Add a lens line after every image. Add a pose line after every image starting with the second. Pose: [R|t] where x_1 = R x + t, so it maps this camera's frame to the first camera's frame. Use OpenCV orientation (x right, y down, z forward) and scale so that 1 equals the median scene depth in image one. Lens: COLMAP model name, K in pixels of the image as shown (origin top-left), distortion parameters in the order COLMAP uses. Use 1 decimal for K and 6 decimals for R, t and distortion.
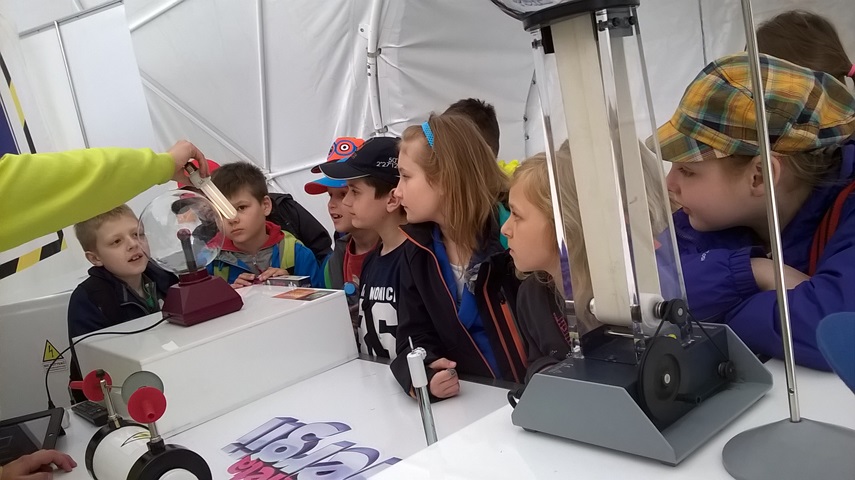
lens RADIAL K [[751.6, 0, 431.3], [0, 751.6, 243.1], [0, 0, 1]] dist [0.043512, -0.157092]
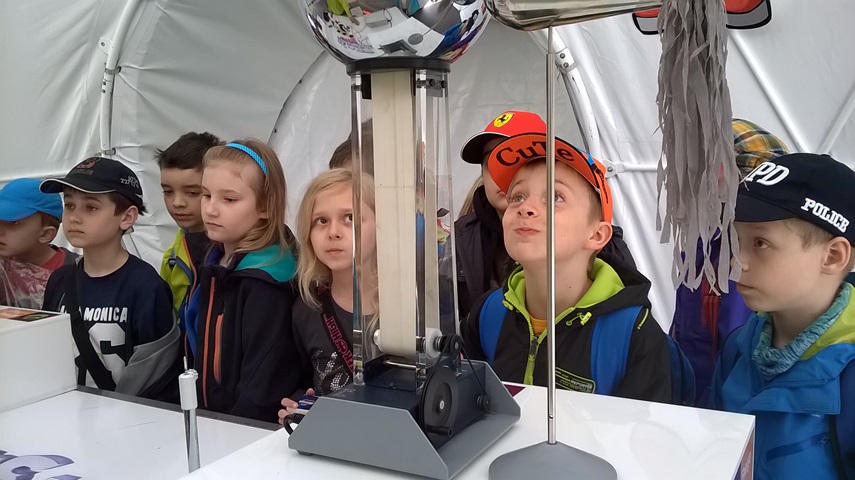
lens RADIAL K [[749.8, 0, 431.3], [0, 749.8, 245.5], [0, 0, 1]] dist [0.058005, -0.222715]
pose [[0.924713, 0.121423, 0.360781, -0.070293], [-0.096530, 0.991581, -0.086309, 0.024083], [-0.368224, 0.044985, 0.928648, -0.016718]]
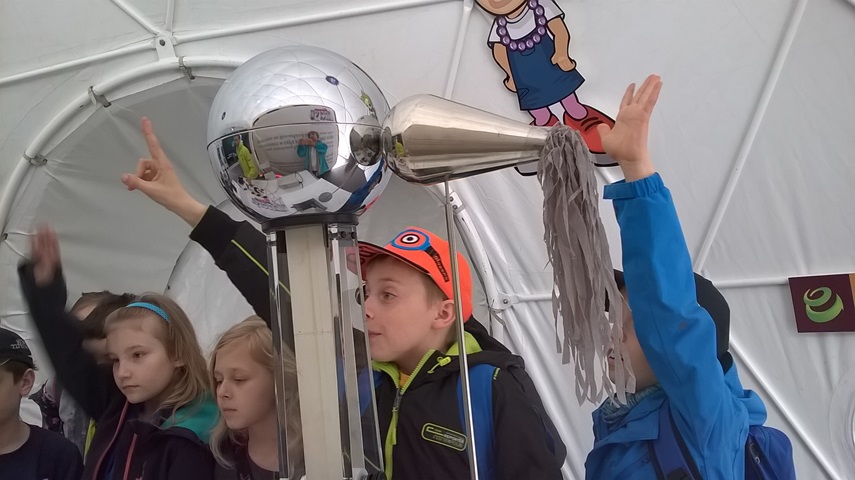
lens RADIAL K [[749.8, 0, 431.3], [0, 749.8, 245.5], [0, 0, 1]] dist [0.058005, -0.222715]
pose [[0.878882, 0.129232, 0.459200, -0.100807], [0.003088, 0.961045, -0.276376, 0.033498], [-0.477029, 0.244320, 0.844246, -0.052513]]
